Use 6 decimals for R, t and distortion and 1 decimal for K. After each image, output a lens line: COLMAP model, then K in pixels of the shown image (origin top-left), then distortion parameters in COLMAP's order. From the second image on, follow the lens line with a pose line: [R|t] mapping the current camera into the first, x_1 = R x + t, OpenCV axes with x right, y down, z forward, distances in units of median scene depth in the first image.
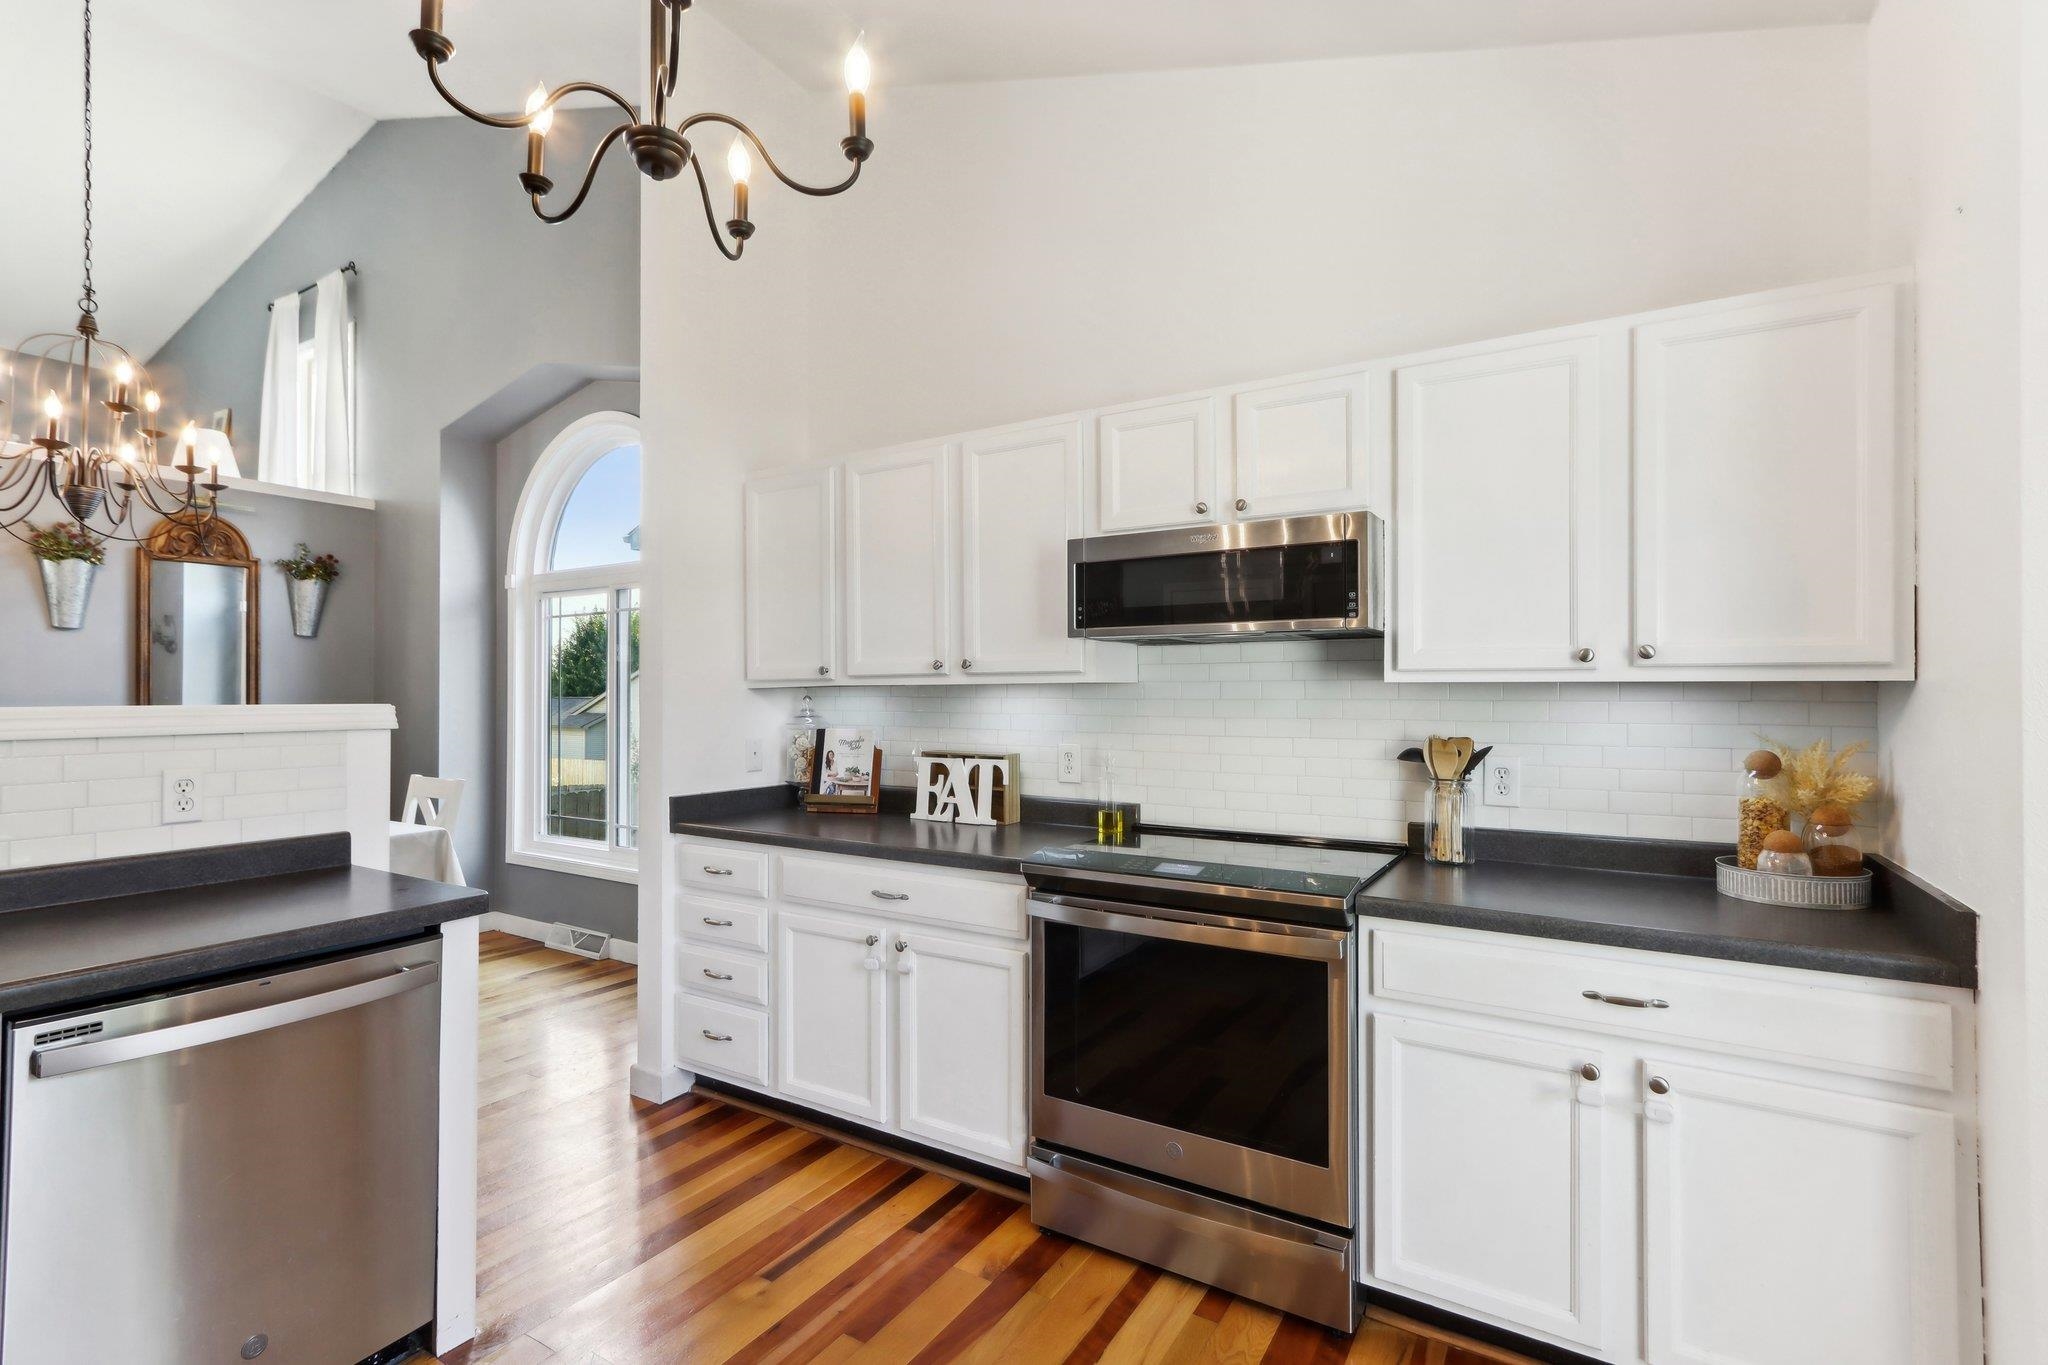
lens RADIAL K [[968.5, 0, 983.9], [0, 968.5, 683.9], [0, 0, 1]] dist [-0.000568, 0.002186]
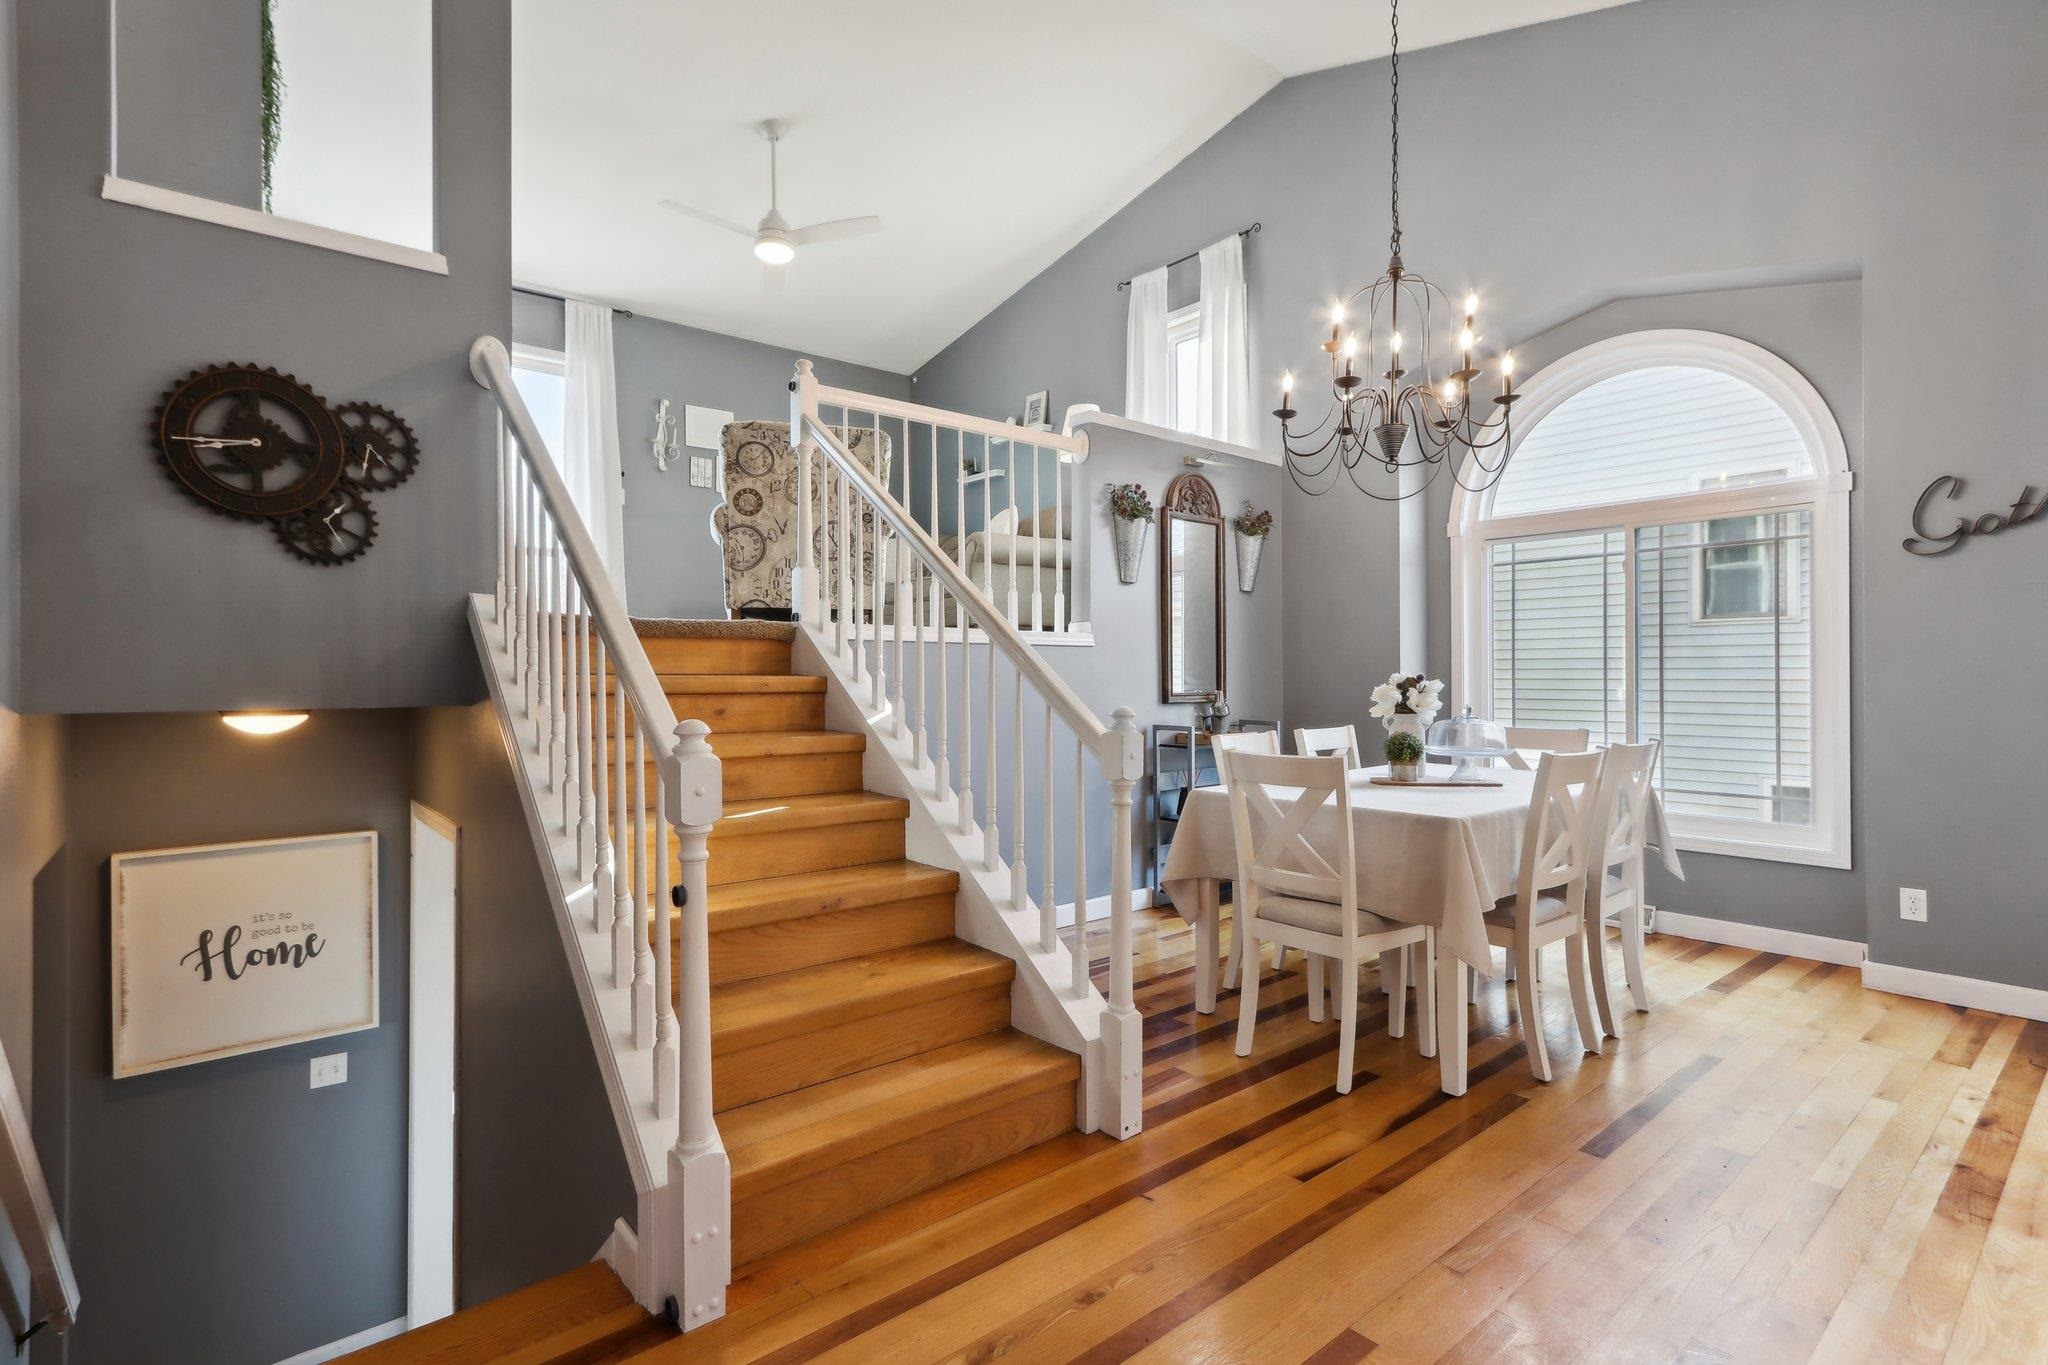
lens RADIAL K [[968.5, 0, 998.7], [0, 968.5, 678.0], [0, 0, 1]] dist [-0.000568, 0.002186]
pose [[0.954276, 0.000073, -0.298928, -1.178250], [0.004260, 0.999895, 0.013845, 0.050409], [0.298897, -0.014485, 0.954175, -0.111556]]
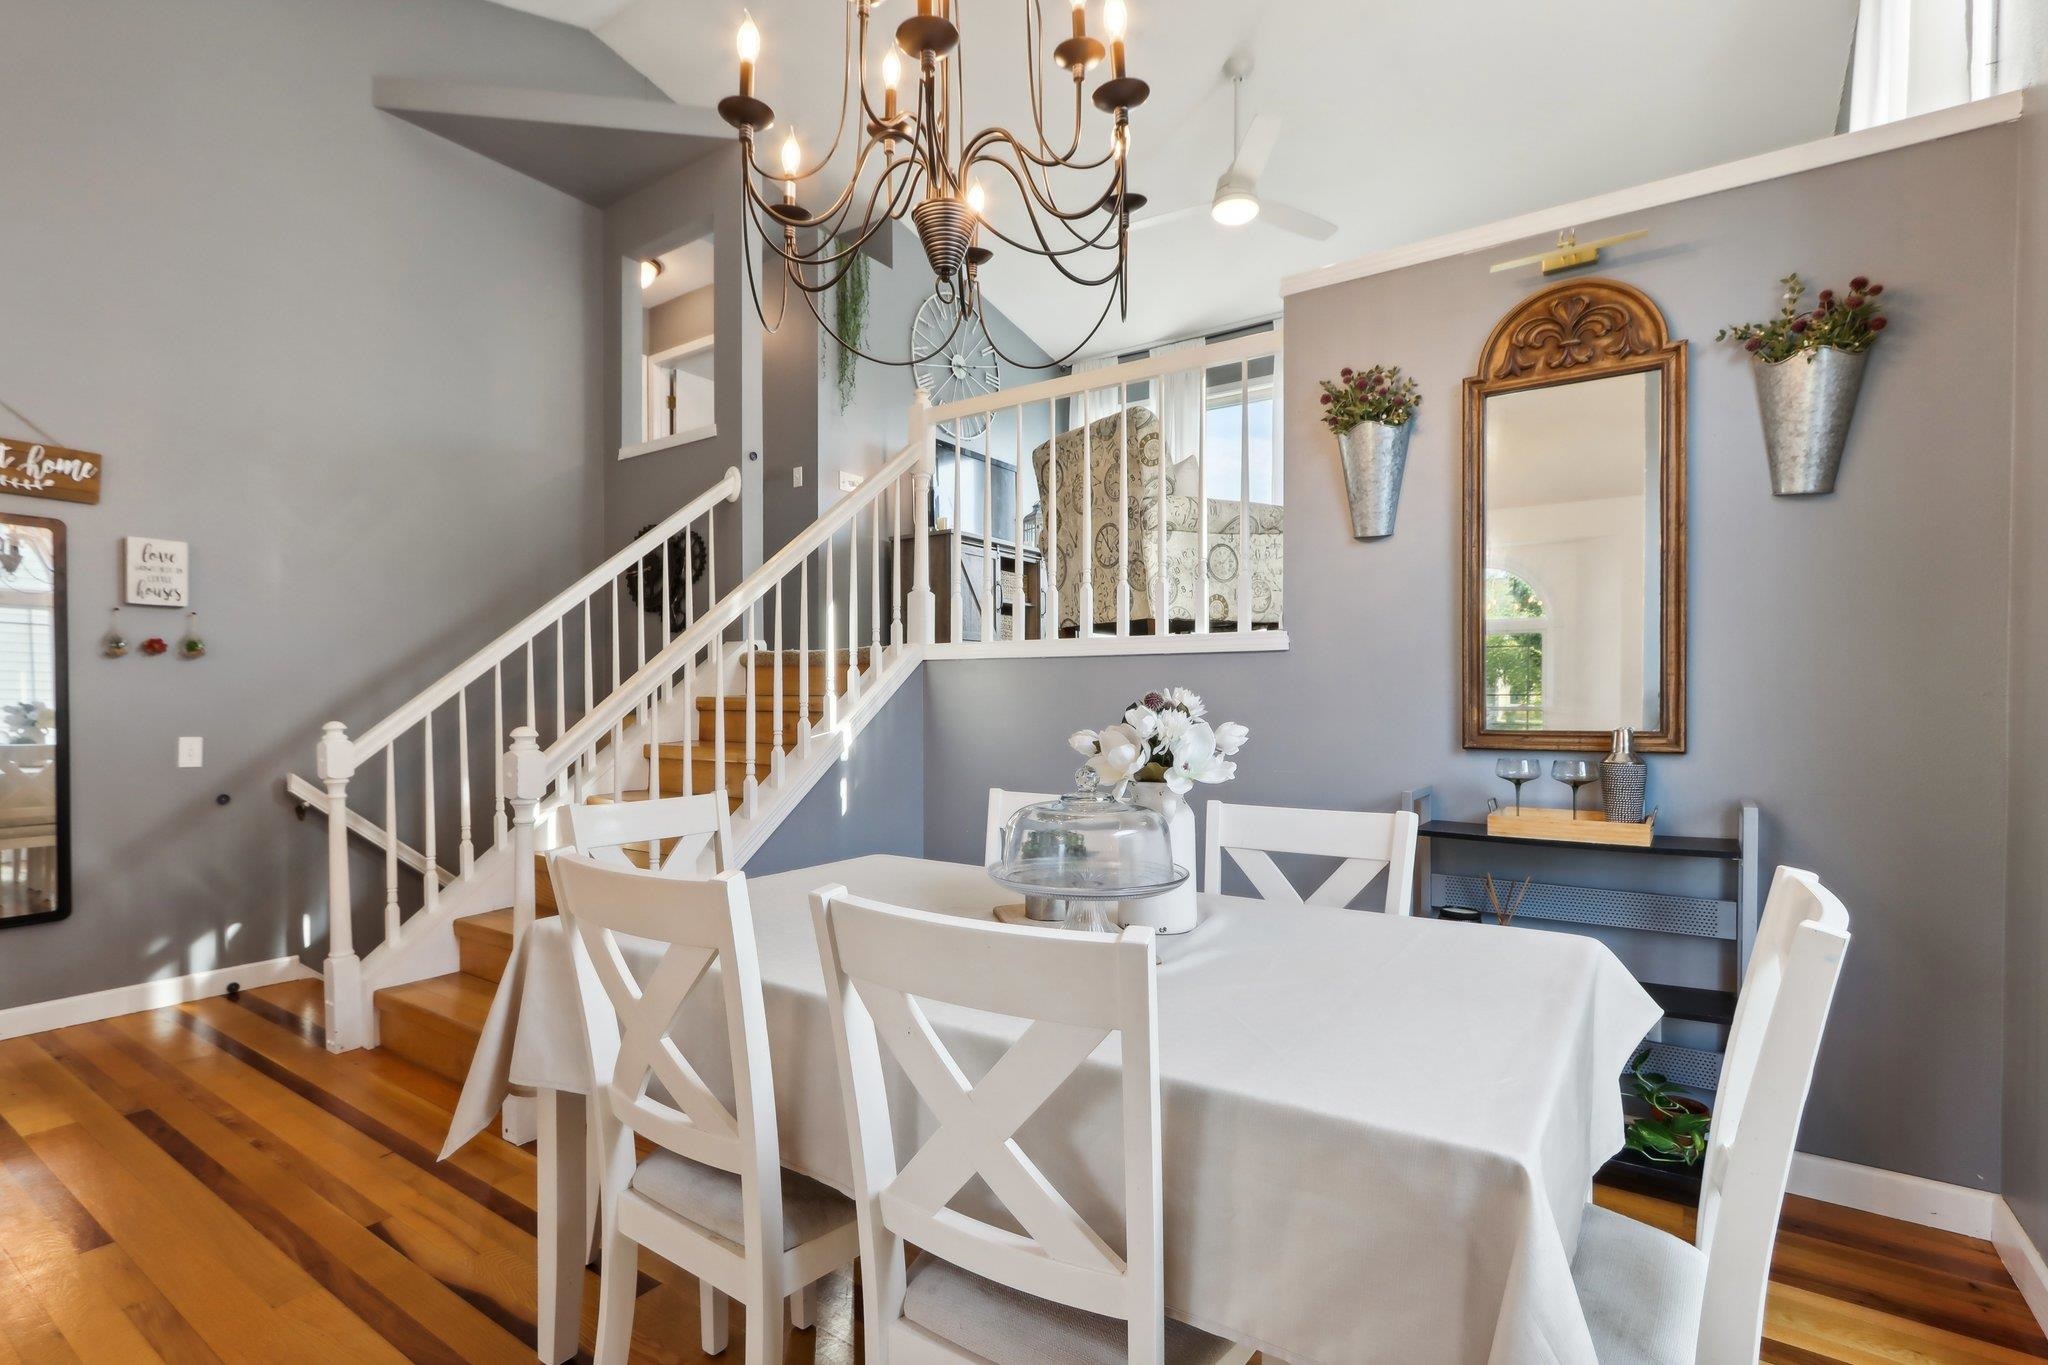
lens RADIAL K [[968.5, 0, 988.8], [0, 968.5, 716.0], [0, 0, 1]] dist [-0.000568, 0.002186]
pose [[-0.033984, 0.025297, -0.999102, -0.466303], [0.015362, 0.999575, 0.024786, 0.061492], [0.999304, -0.014506, -0.034358, 1.191426]]
